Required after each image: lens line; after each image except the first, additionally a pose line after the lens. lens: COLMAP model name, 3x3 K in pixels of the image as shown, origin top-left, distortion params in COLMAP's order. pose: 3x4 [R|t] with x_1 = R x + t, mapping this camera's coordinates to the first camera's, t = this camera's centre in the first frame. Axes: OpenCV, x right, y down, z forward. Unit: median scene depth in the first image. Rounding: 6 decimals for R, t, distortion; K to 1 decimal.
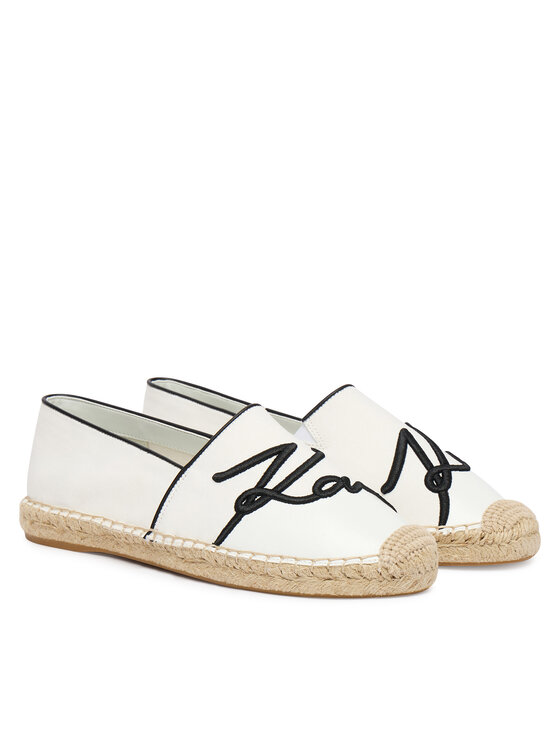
lens RADIAL K [[2027.6, 0, 280.0], [0, 2027.6, 373.0], [0, 0, 1]] dist [0.023350, 0.043997]
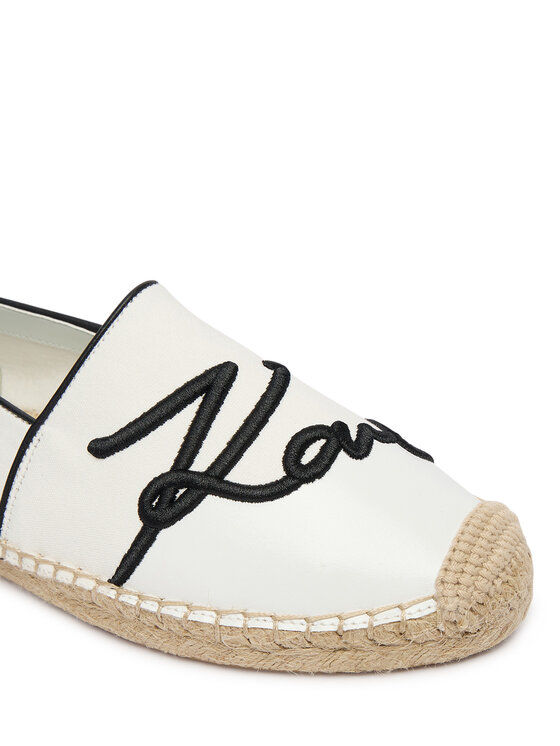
lens RADIAL K [[824.6, 0, 280.0], [0, 824.6, 373.0], [0, 0, 1]] dist [-0.003061, 0.021856]
pose [[0.985109, -0.147641, 0.088106, 0.000142], [0.104903, 0.922149, 0.372339, -0.042706], [-0.136219, -0.357552, 0.923905, 0.813933]]
